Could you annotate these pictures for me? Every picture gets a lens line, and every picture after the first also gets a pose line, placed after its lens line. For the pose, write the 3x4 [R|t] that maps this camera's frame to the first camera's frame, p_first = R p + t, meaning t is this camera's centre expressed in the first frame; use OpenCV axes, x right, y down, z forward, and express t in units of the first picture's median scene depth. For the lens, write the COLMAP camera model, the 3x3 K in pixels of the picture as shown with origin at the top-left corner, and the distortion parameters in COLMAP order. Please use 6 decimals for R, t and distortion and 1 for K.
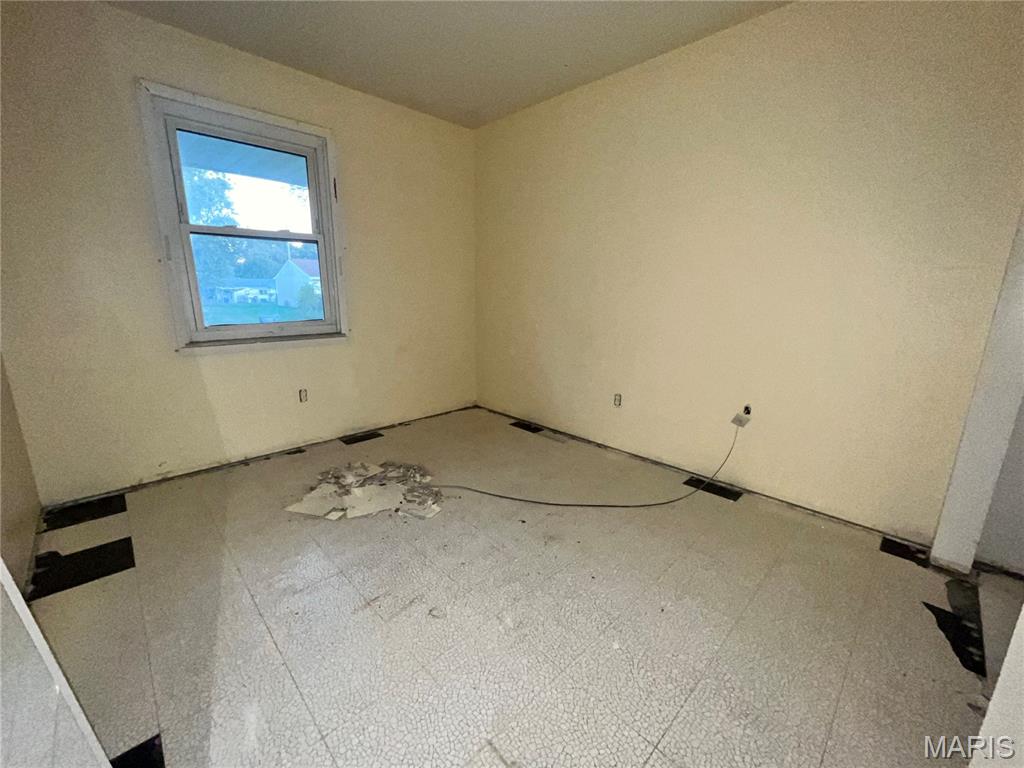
lens RADIAL K [[419.4, 0, 512.0], [0, 419.4, 384.0], [0, 0, 1]] dist [-0.000570, -0.000076]
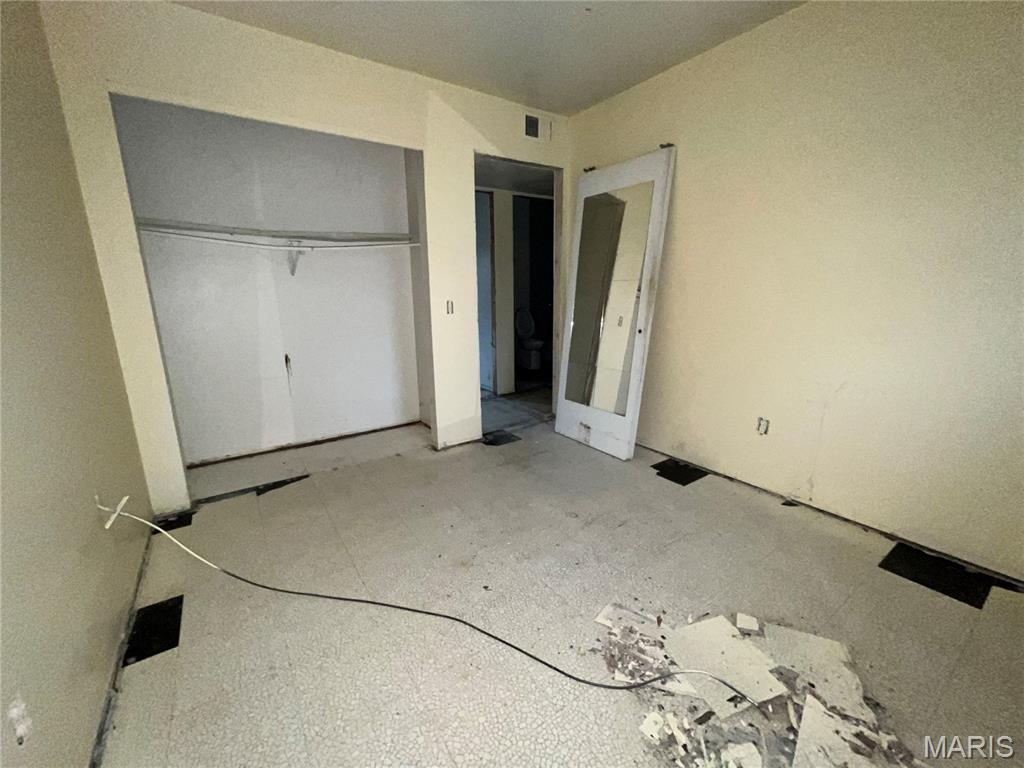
lens RADIAL K [[419.4, 0, 512.0], [0, 419.4, 384.0], [0, 0, 1]] dist [-0.000570, -0.000076]
pose [[-0.986667, -0.034017, 0.159155, -0.133492], [0.038569, 0.901182, 0.431721, -0.356039], [-0.158113, 0.432104, -0.887855, 1.496574]]
